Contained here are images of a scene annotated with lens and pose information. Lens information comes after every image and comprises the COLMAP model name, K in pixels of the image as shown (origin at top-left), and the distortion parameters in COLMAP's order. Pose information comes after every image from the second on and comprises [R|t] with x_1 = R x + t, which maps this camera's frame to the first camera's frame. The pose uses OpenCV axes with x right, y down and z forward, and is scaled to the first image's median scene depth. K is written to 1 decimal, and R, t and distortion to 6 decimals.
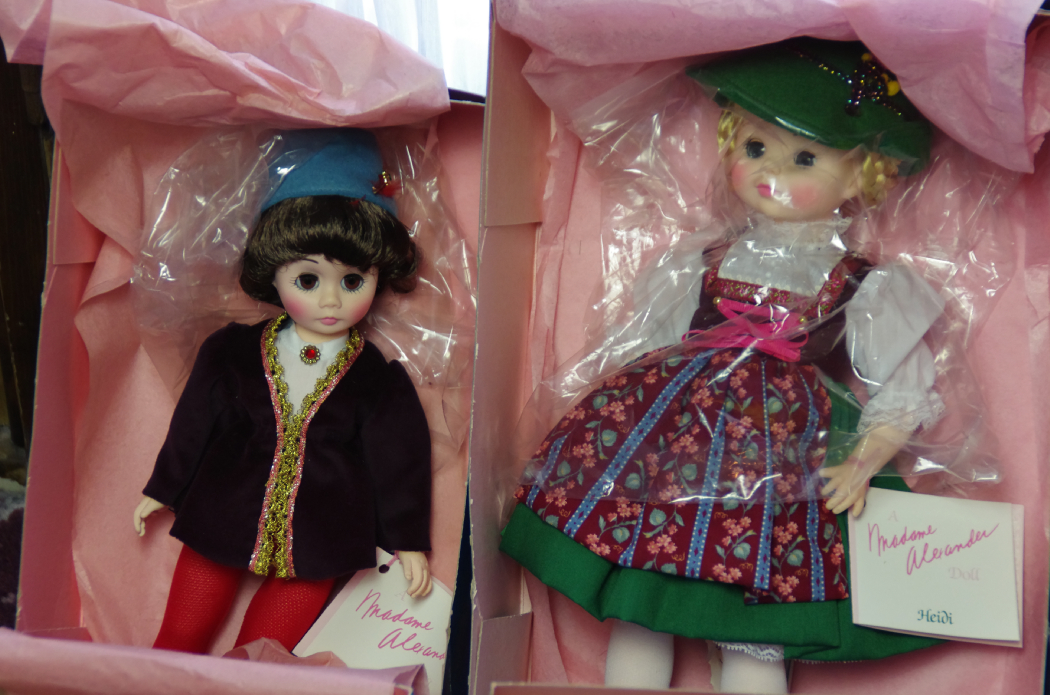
lens RADIAL K [[4548.8, 0, 600.2], [0, 4548.8, 339.9], [0, 0, 1]] dist [-0.052615, 0.000000]
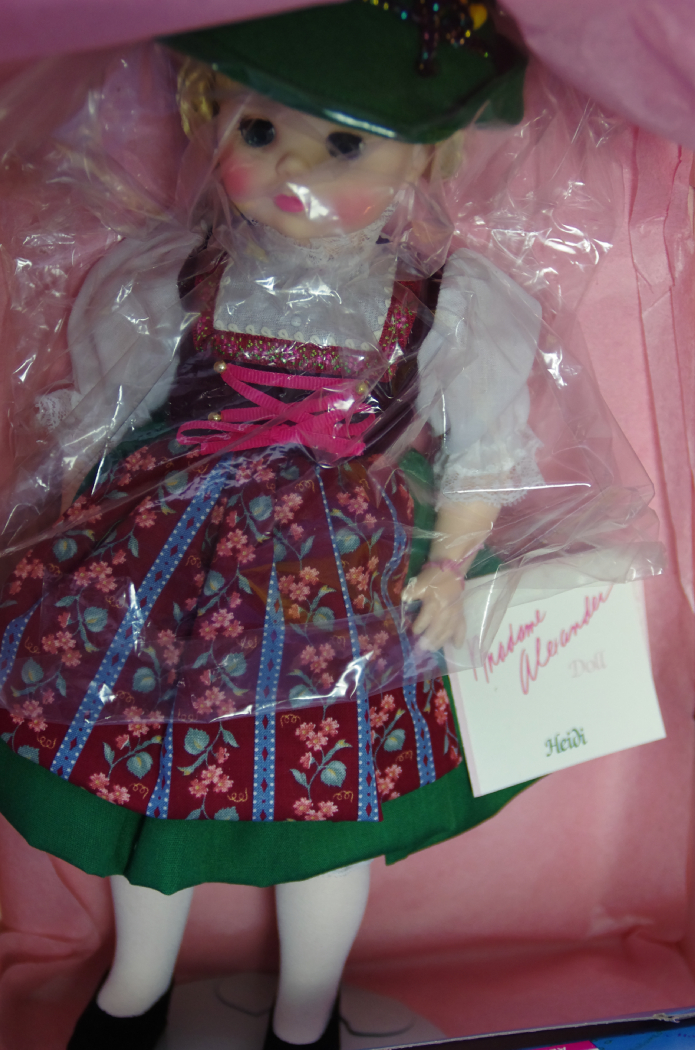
lens RADIAL K [[2112.6, 0, 341.4], [0, 2112.6, 528.8], [0, 0, 1]] dist [-0.076575, 0.000000]
pose [[0.957912, -0.180152, 0.223495, -0.029423], [0.084964, 0.921606, 0.378714, -0.101047], [-0.274201, -0.343786, 0.898123, 0.727209]]
